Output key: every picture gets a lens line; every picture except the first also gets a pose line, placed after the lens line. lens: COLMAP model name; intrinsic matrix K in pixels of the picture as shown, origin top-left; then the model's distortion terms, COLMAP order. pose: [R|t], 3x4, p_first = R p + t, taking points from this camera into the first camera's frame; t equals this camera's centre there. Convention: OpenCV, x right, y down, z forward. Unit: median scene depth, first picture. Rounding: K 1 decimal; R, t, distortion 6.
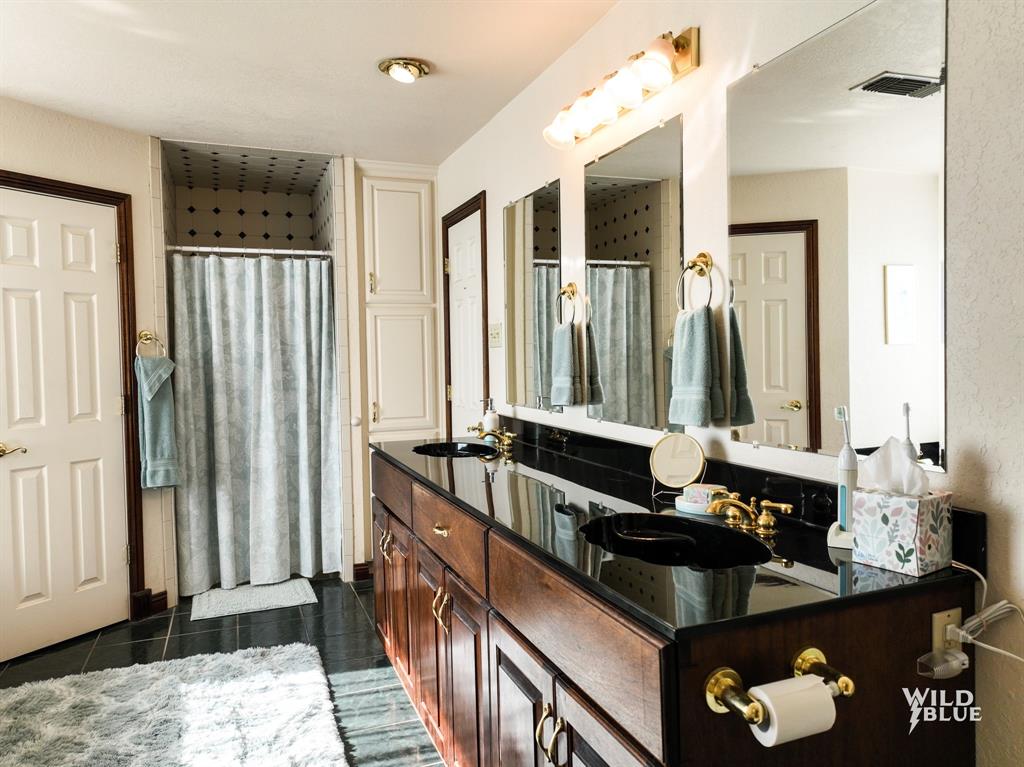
lens RADIAL K [[723.2, 0, 518.4], [0, 723.2, 382.0], [0, 0, 1]] dist [-0.002534, 0.017570]
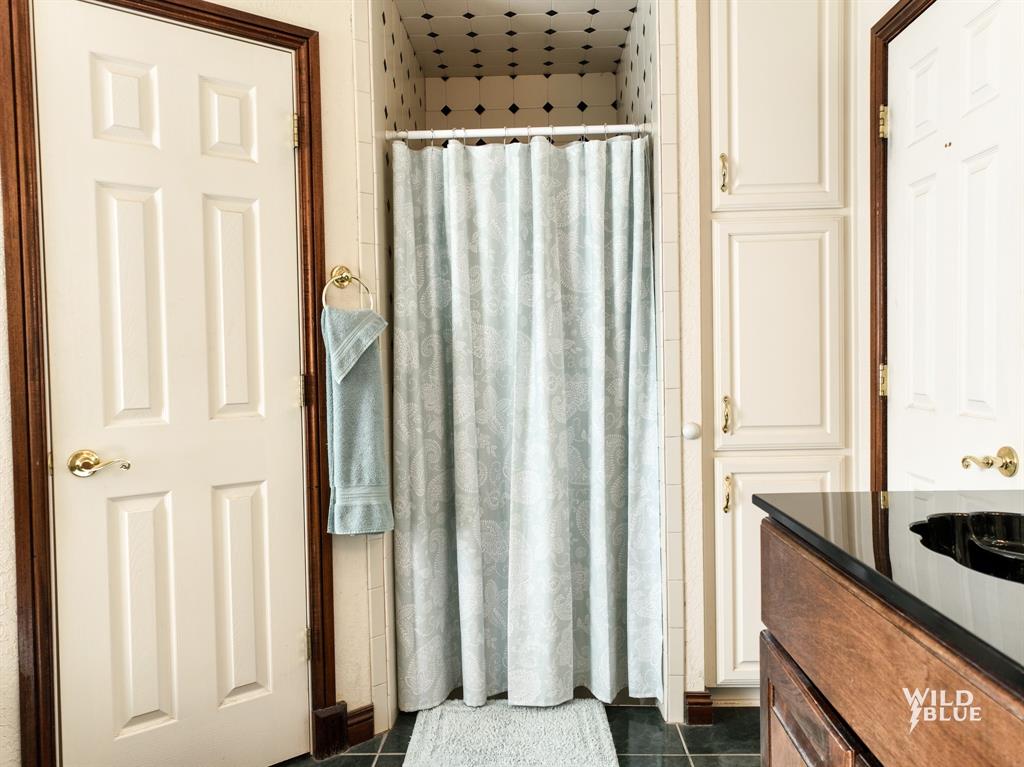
lens RADIAL K [[723.2, 0, 515.2], [0, 723.2, 382.7], [0, 0, 1]] dist [-0.002534, 0.017570]
pose [[0.917132, 0.011874, -0.398407, -0.136568], [-0.010945, 0.999929, 0.004607, 0.018294], [0.398434, 0.000135, 0.917197, 0.470977]]
